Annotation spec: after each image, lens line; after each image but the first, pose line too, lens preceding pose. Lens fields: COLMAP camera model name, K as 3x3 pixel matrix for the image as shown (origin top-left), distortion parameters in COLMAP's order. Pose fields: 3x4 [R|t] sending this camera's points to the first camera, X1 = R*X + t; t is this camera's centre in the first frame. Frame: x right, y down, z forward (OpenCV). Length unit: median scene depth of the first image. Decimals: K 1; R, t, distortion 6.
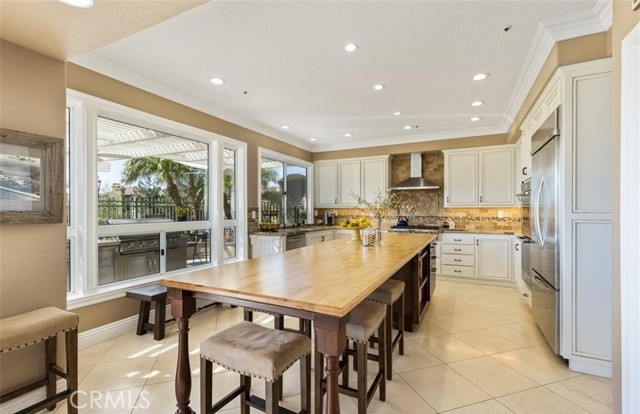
lens RADIAL K [[295.7, 0, 316.2], [0, 295.7, 209.3], [0, 0, 1]] dist [-0.000295, -0.000050]
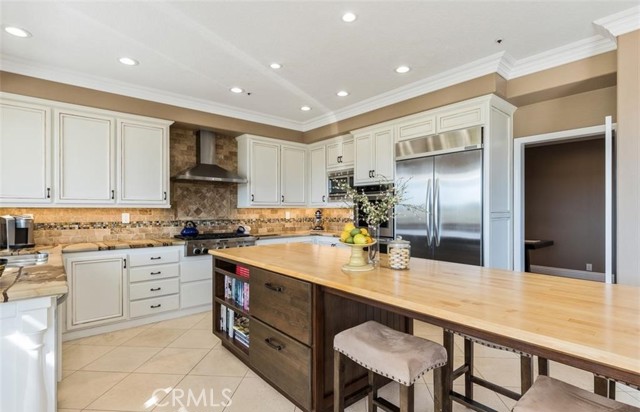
lens RADIAL K [[315.7, 0, 318.3], [0, 315.7, 208.4], [0, 0, 1]] dist [-0.000336, 0.000012]
pose [[0.393631, -0.000169, 0.919269, -0.245400], [-0.003216, 0.999994, 0.001561, -0.006446], [-0.919263, -0.003571, 0.393628, 0.471670]]
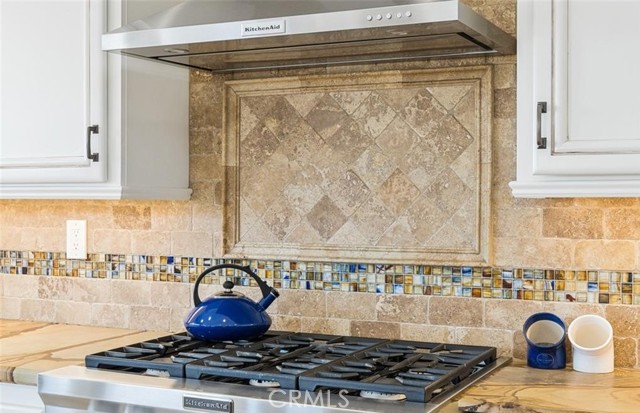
lens RADIAL K [[887.6, 0, 320.7], [0, 887.6, 203.9], [0, 0, 1]] dist [0.032211, 0.000000]
pose [[0.999856, -0.002880, 0.016700, 0.332073], [0.002726, 0.999954, 0.009236, -0.006642], [-0.016725, -0.009189, 0.999818, 0.622158]]
